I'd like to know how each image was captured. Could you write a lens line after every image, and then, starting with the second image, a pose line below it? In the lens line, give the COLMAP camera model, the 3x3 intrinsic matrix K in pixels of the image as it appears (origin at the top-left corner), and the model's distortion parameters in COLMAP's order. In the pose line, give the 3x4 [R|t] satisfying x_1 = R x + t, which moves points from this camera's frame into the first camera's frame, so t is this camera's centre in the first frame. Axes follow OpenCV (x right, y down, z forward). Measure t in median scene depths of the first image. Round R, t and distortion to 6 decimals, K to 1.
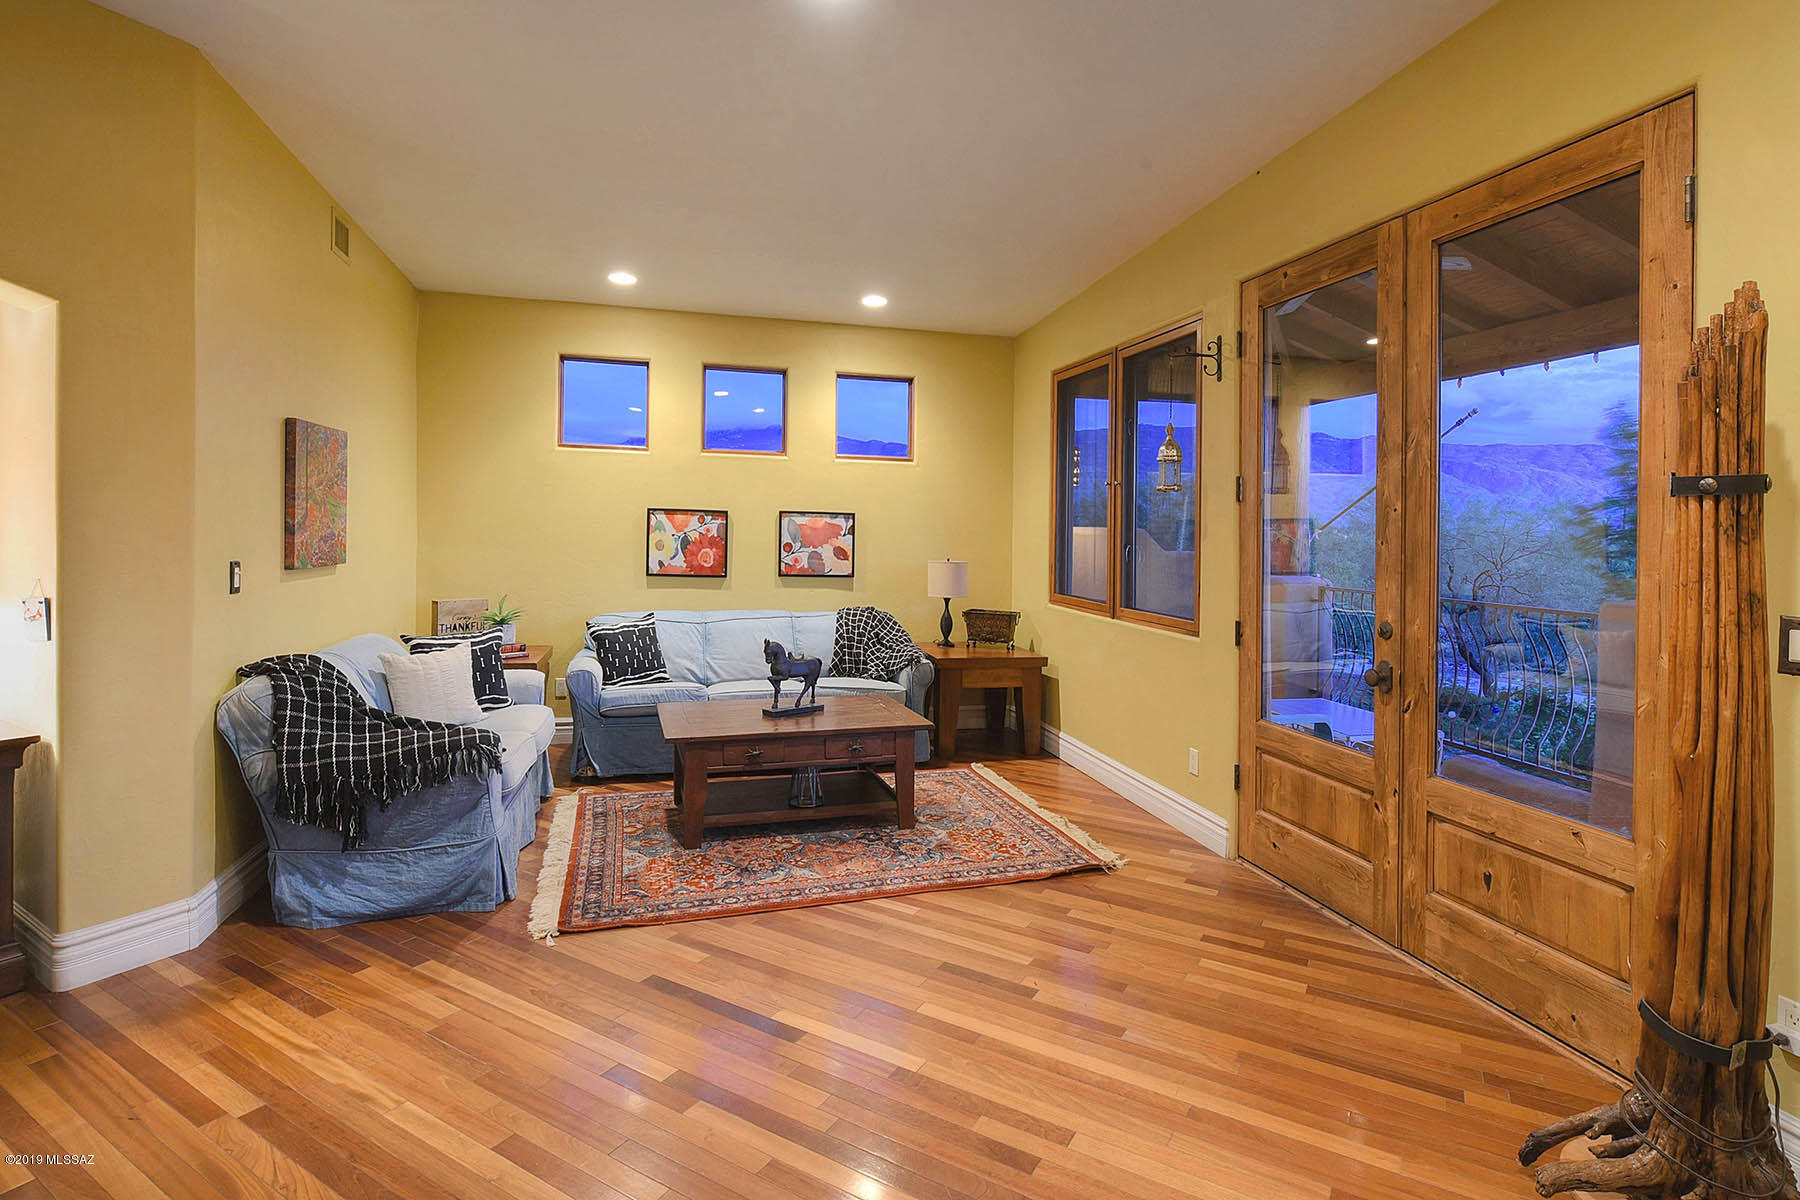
lens RADIAL K [[900.8, 0, 904.0], [0, 900.8, 555.9], [0, 0, 1]] dist [-0.000693, 0.000069]
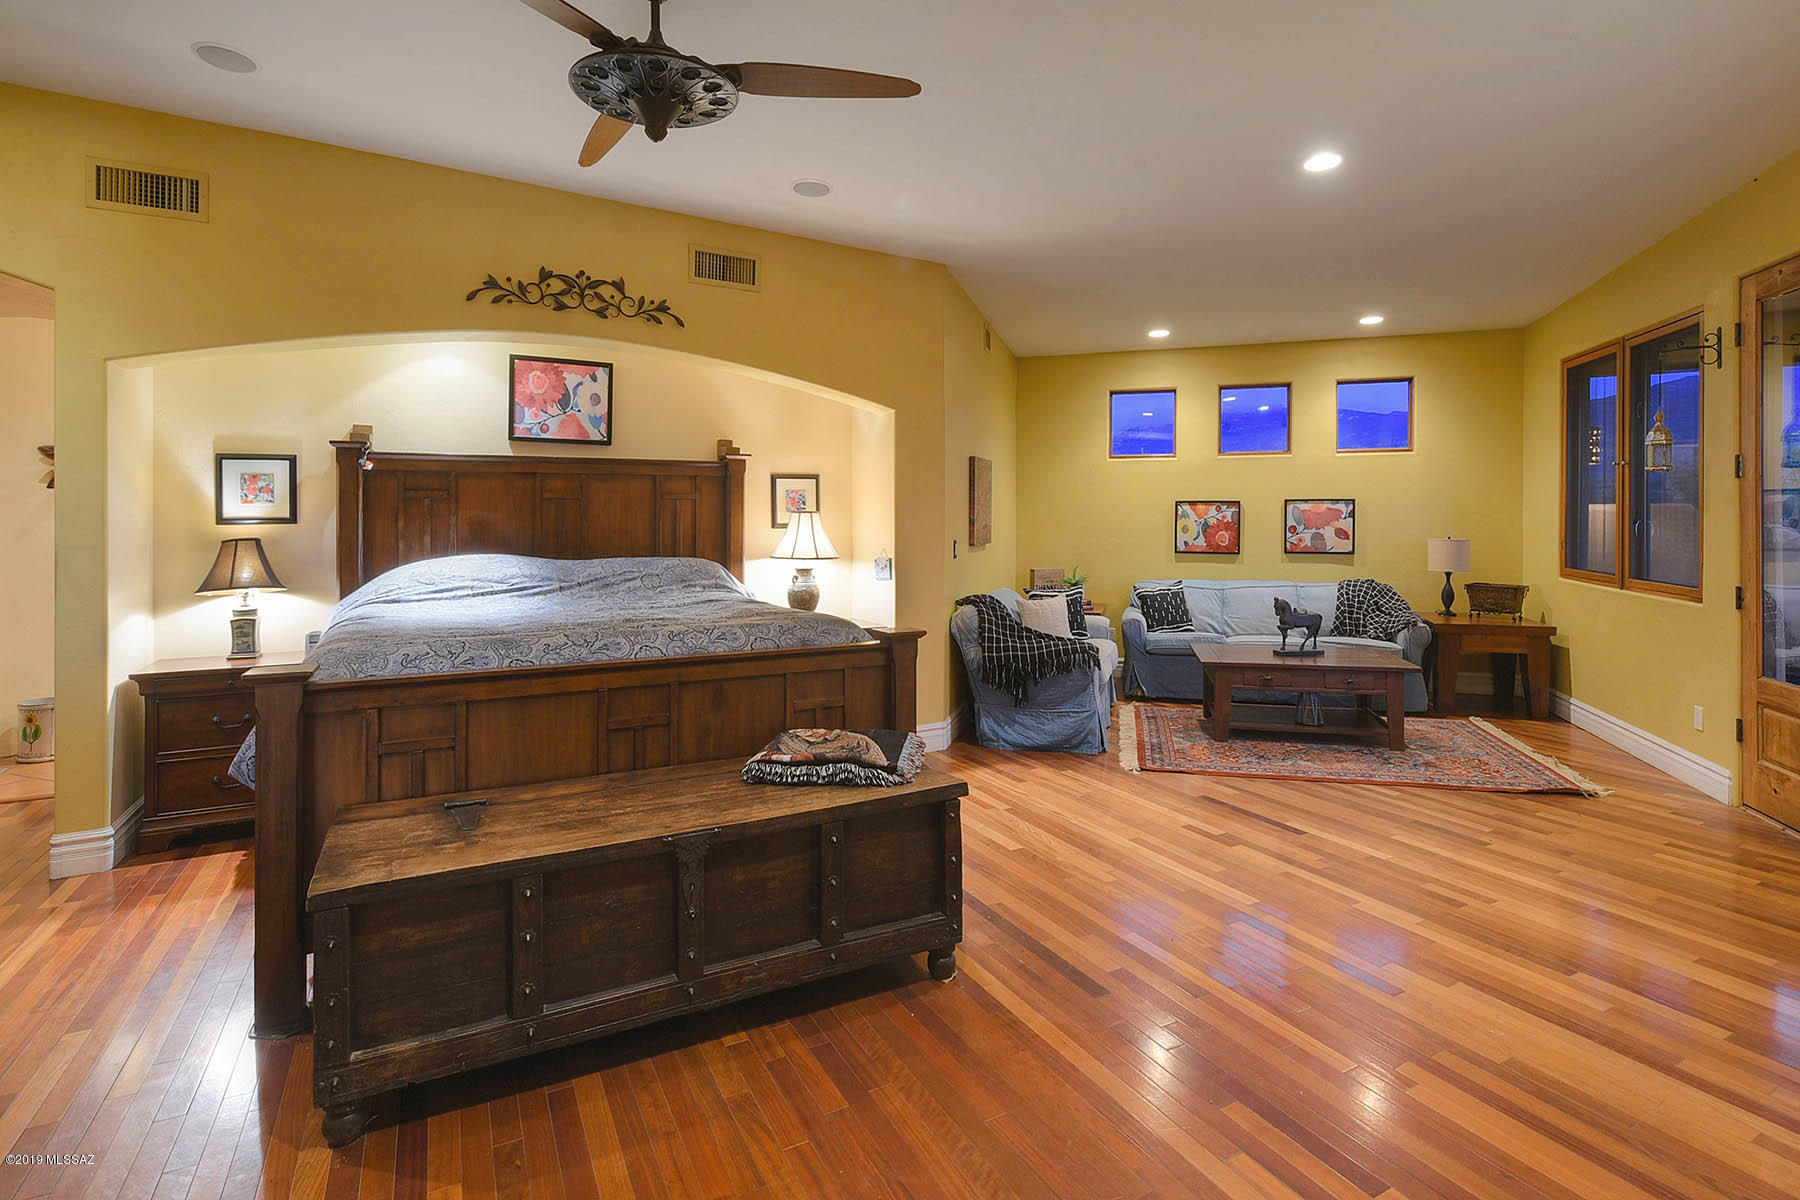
lens RADIAL K [[877.2, 0, 898.2], [0, 877.2, 548.4], [0, 0, 1]] dist [-0.001942, -0.001222]
pose [[0.852167, -0.005771, -0.523238, 0.042630], [0.008385, 0.999961, 0.002627, 0.010516], [0.523203, -0.006626, 0.852183, -0.336091]]
